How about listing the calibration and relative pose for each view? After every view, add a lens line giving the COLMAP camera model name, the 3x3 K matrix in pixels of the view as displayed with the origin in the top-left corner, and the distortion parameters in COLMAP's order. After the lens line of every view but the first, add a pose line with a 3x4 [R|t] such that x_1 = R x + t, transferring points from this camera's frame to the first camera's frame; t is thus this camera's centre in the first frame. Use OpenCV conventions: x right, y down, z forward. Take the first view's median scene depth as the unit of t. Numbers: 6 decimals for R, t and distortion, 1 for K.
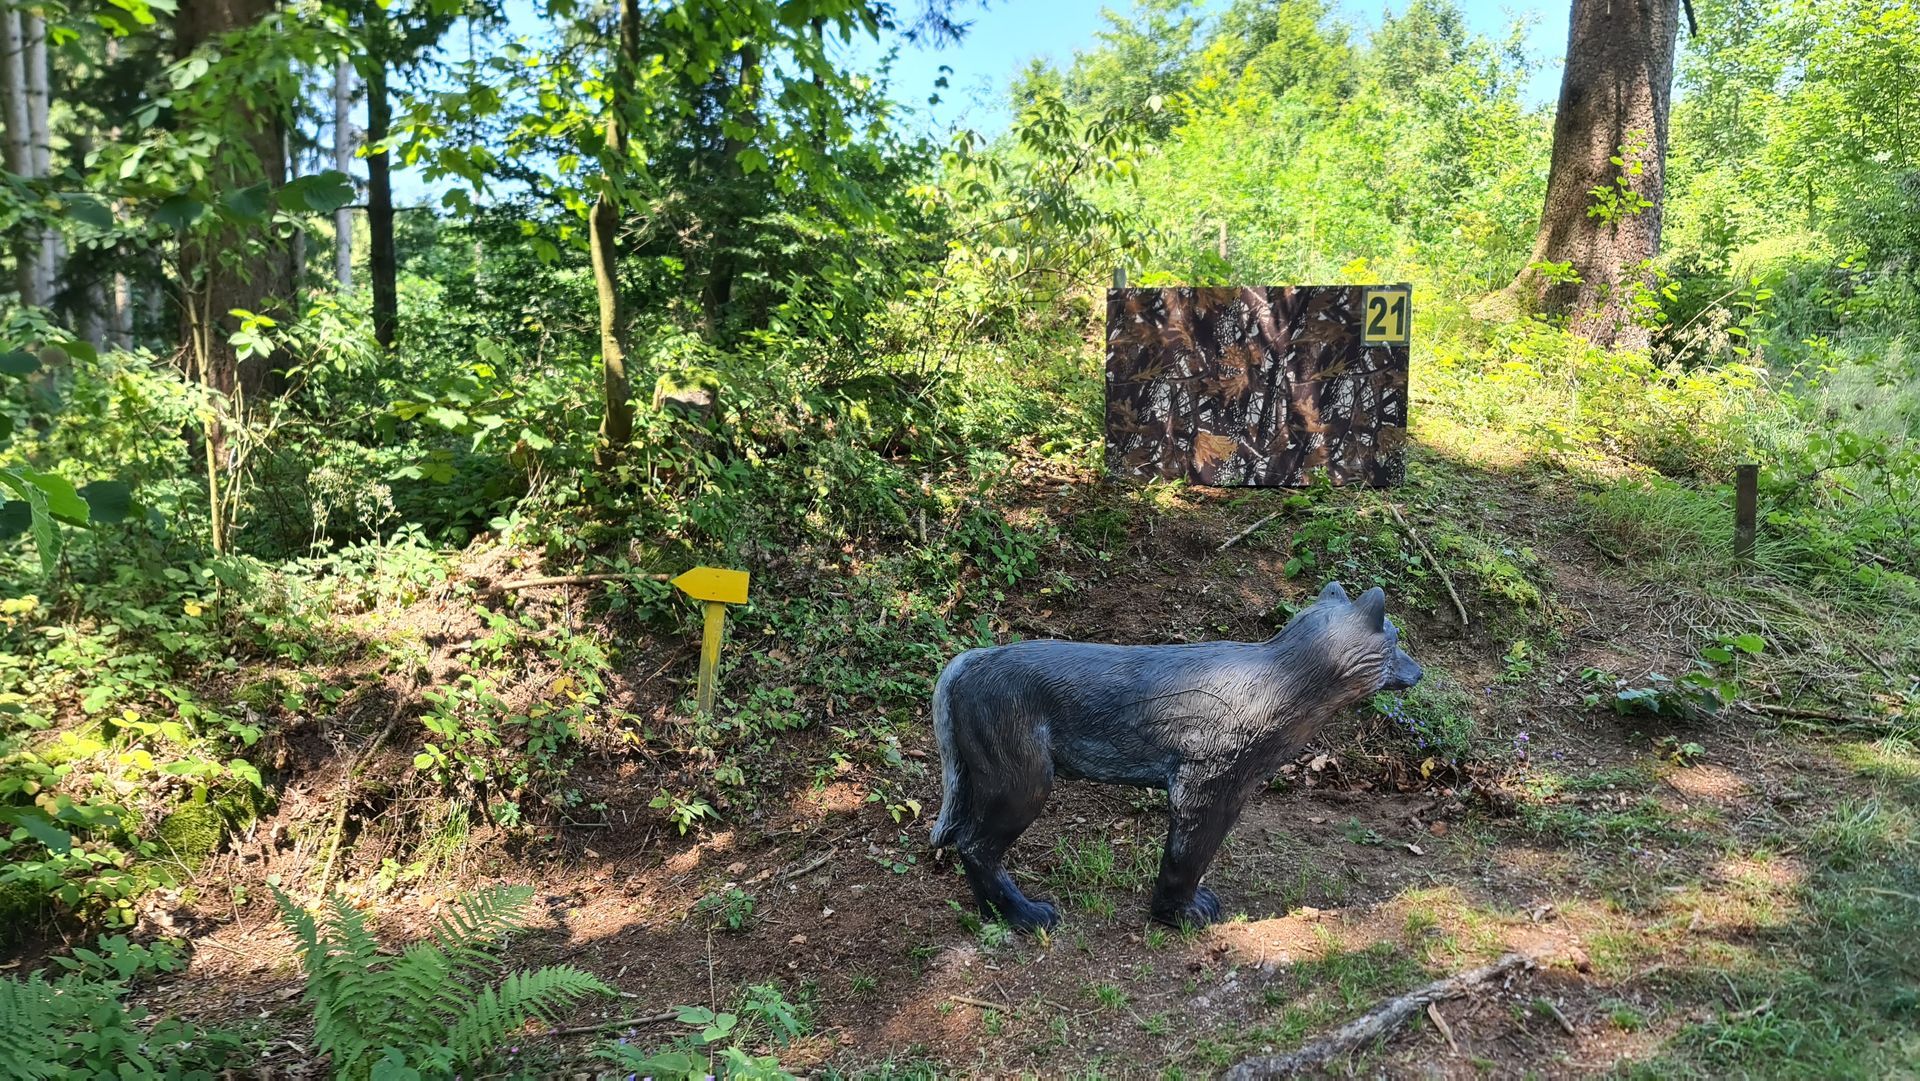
lens RADIAL K [[1448.5, 0, 960.0], [0, 1448.5, 540.5], [0, 0, 1]] dist [0.087532, -0.004333]
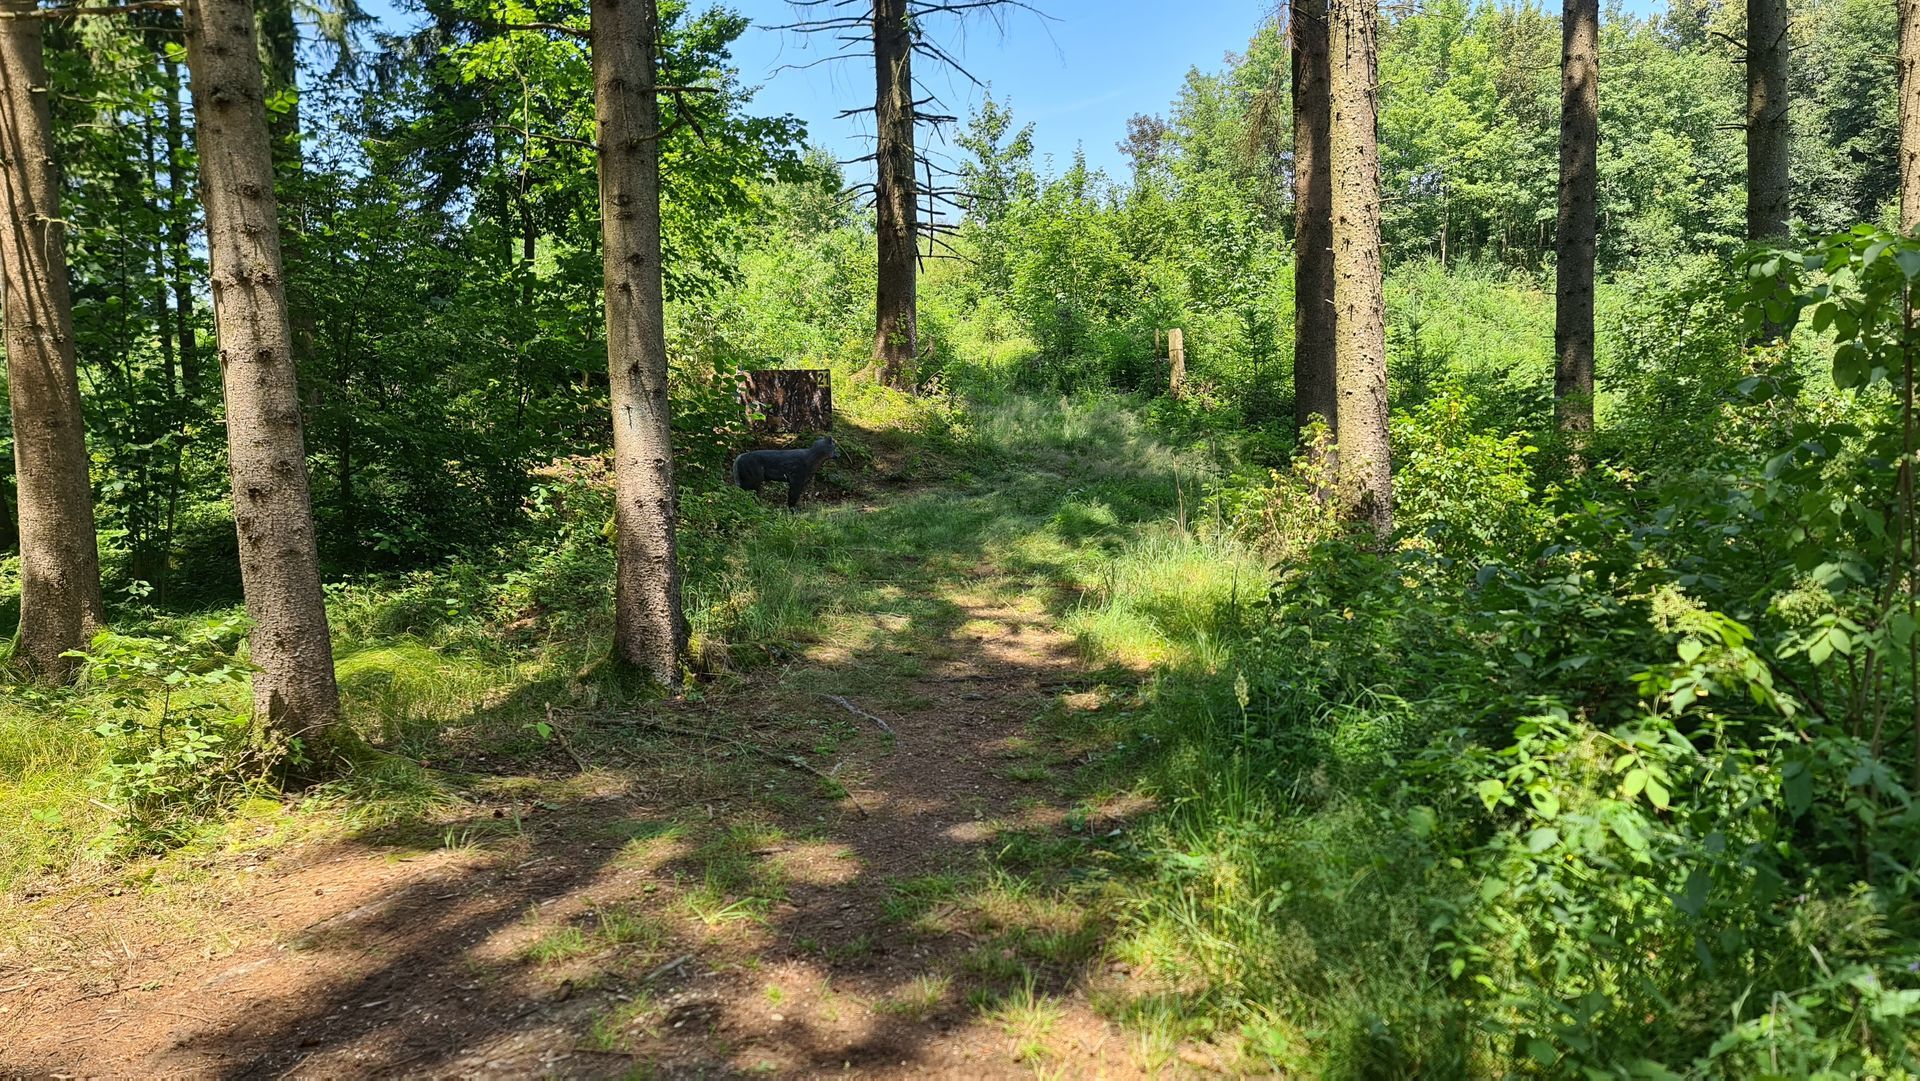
lens RADIAL K [[1391.8, 0, 960.0], [0, 1391.8, 540.5], [0, 0, 1]] dist [0.088980, -0.061011]
pose [[0.921796, -0.051993, 0.384173, -0.325990], [0.068770, 0.997180, -0.030052, 0.160624], [-0.381527, 0.054122, 0.922772, -0.986621]]
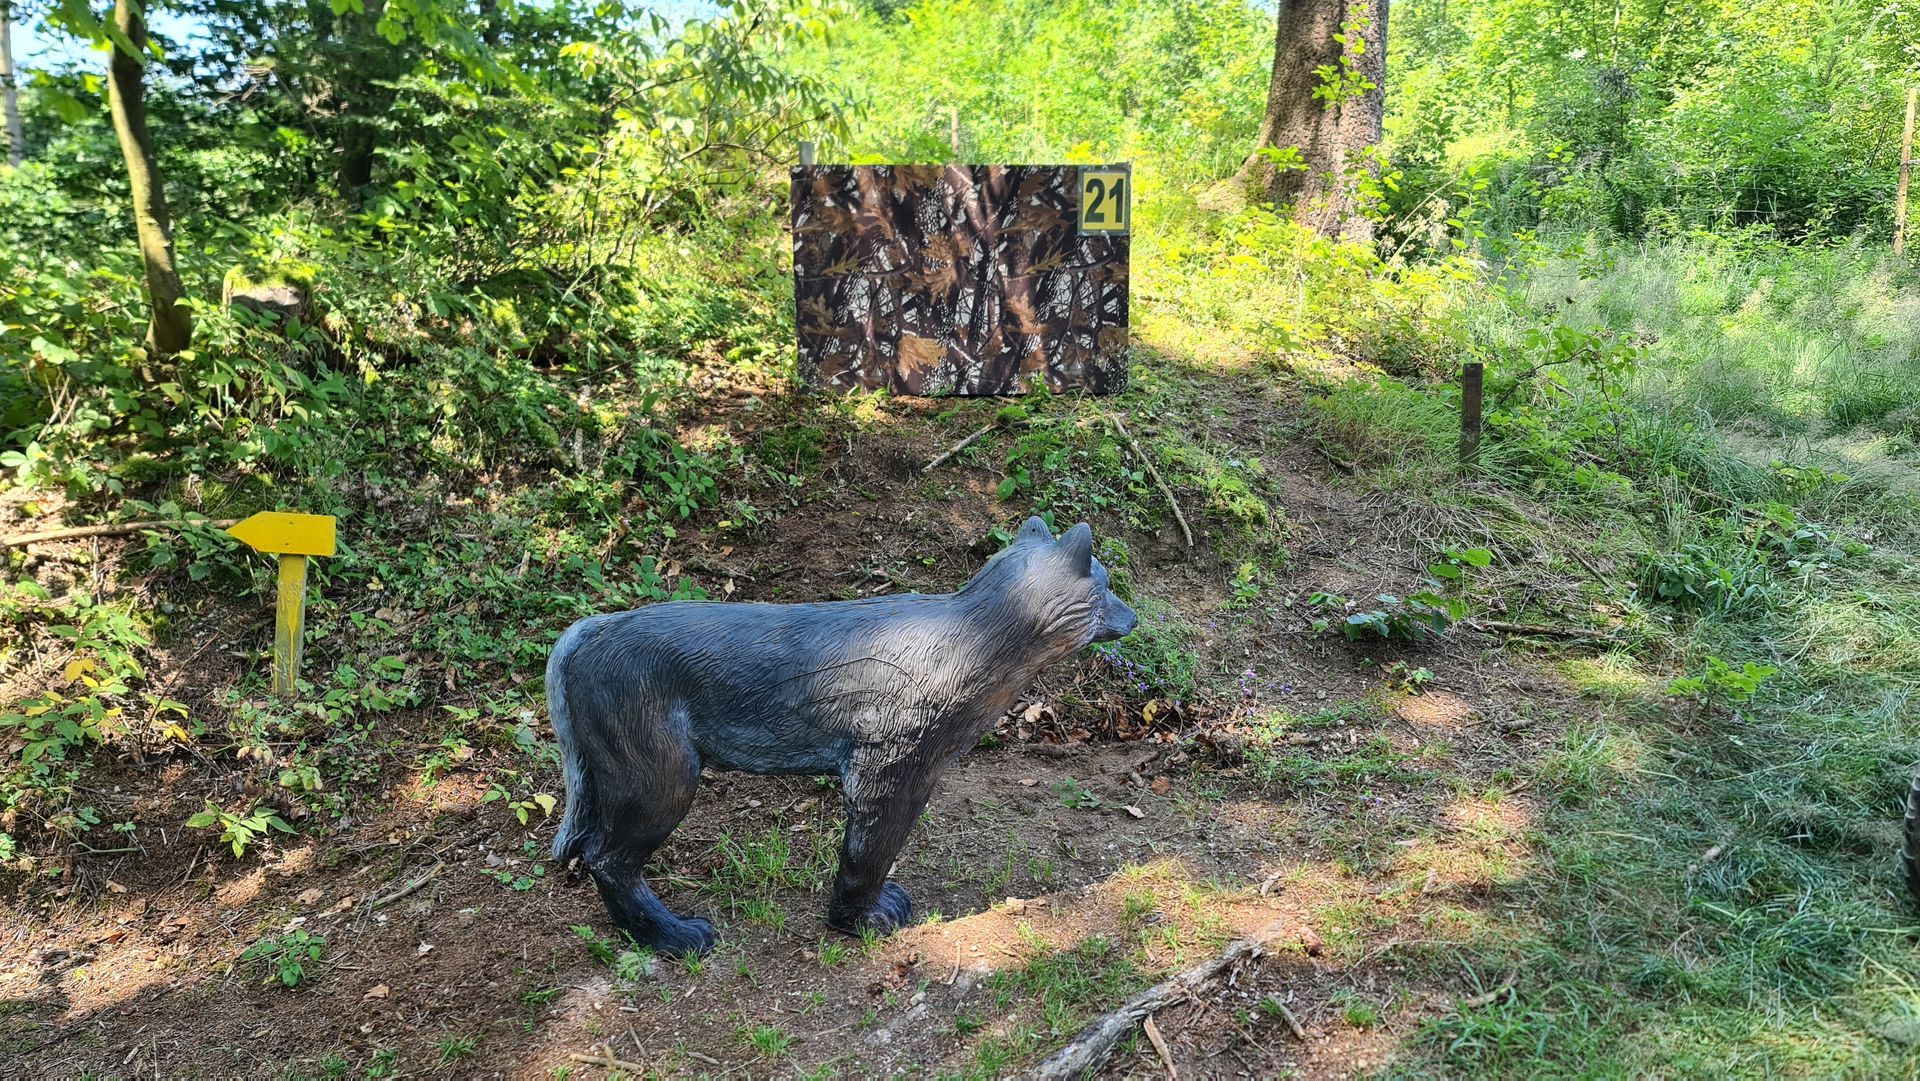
lens RADIAL K [[1391.8, 0, 960.0], [0, 1391.8, 540.5], [0, 0, 1]] dist [0.088980, -0.061011]
pose [[0.987060, -0.035024, 0.156483, 0.066771], [0.023381, 0.996861, 0.075634, -0.014419], [-0.158640, -0.070997, 0.984781, 0.166264]]
